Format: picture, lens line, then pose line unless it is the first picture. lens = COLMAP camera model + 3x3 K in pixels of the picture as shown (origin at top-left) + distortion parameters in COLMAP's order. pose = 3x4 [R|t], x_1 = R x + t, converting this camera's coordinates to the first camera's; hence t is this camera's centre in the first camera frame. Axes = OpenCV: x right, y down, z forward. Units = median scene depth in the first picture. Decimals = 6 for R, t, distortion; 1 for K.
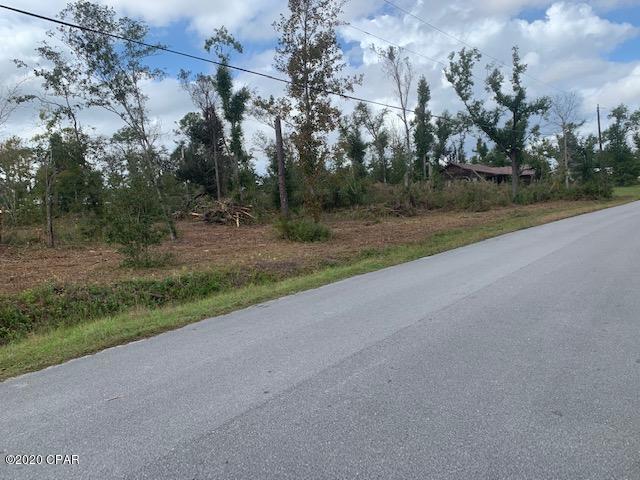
lens RADIAL K [[472.0, 0, 320.0], [0, 472.0, 240.0], [0, 0, 1]] dist [-0.006229, -0.008084]
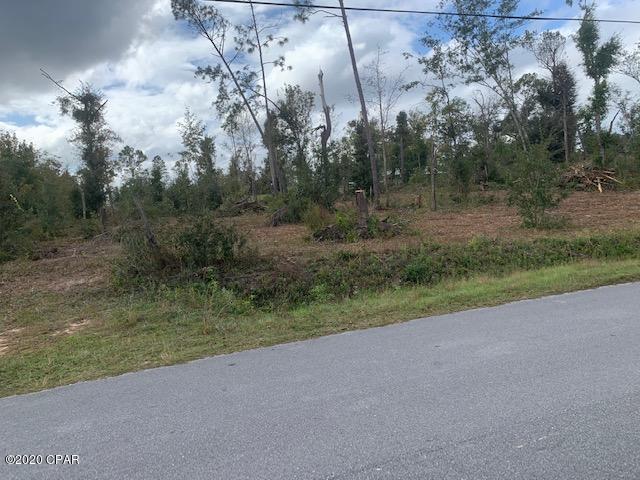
lens RADIAL K [[472.0, 0, 320.0], [0, 472.0, 240.0], [0, 0, 1]] dist [-0.006229, -0.008084]
pose [[0.799245, 0.048179, -0.599071, -0.078080], [-0.008398, 0.997580, 0.069023, 0.008257], [0.600947, -0.050135, 0.797715, -0.103432]]
